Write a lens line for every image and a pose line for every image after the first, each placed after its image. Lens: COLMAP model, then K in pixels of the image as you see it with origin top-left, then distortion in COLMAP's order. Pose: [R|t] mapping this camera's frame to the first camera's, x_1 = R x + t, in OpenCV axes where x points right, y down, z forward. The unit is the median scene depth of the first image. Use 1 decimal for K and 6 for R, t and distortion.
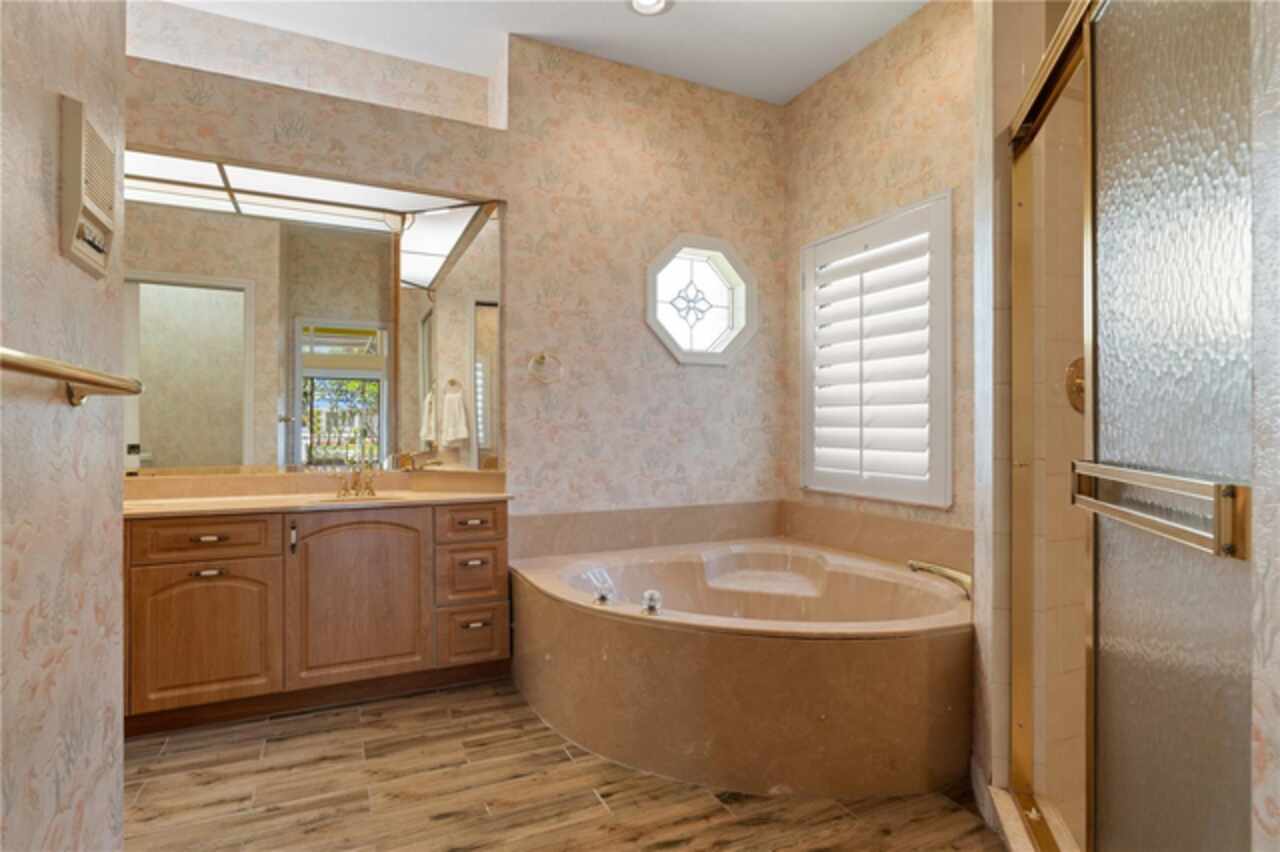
lens RADIAL K [[652.5, 0, 642.8], [0, 652.5, 426.9], [0, 0, 1]] dist [0.001437, 0.000937]
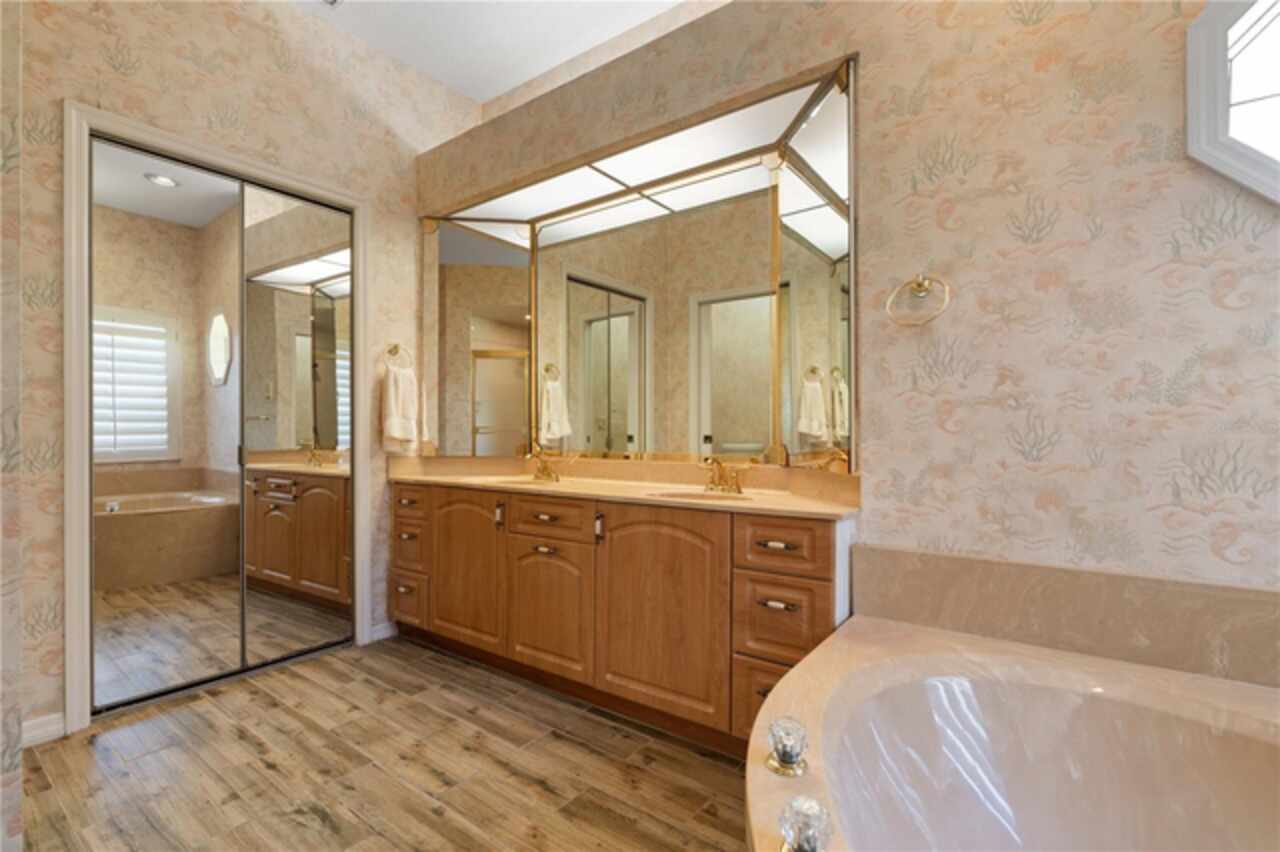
lens RADIAL K [[582.9, 0, 637.4], [0, 582.9, 432.3], [0, 0, 1]] dist [-0.007034, 0.002037]
pose [[0.471448, 0.001095, -0.881893, 0.212298], [0.004018, 0.999986, 0.003390, 0.026739], [0.881885, -0.005142, 0.471437, 0.600876]]
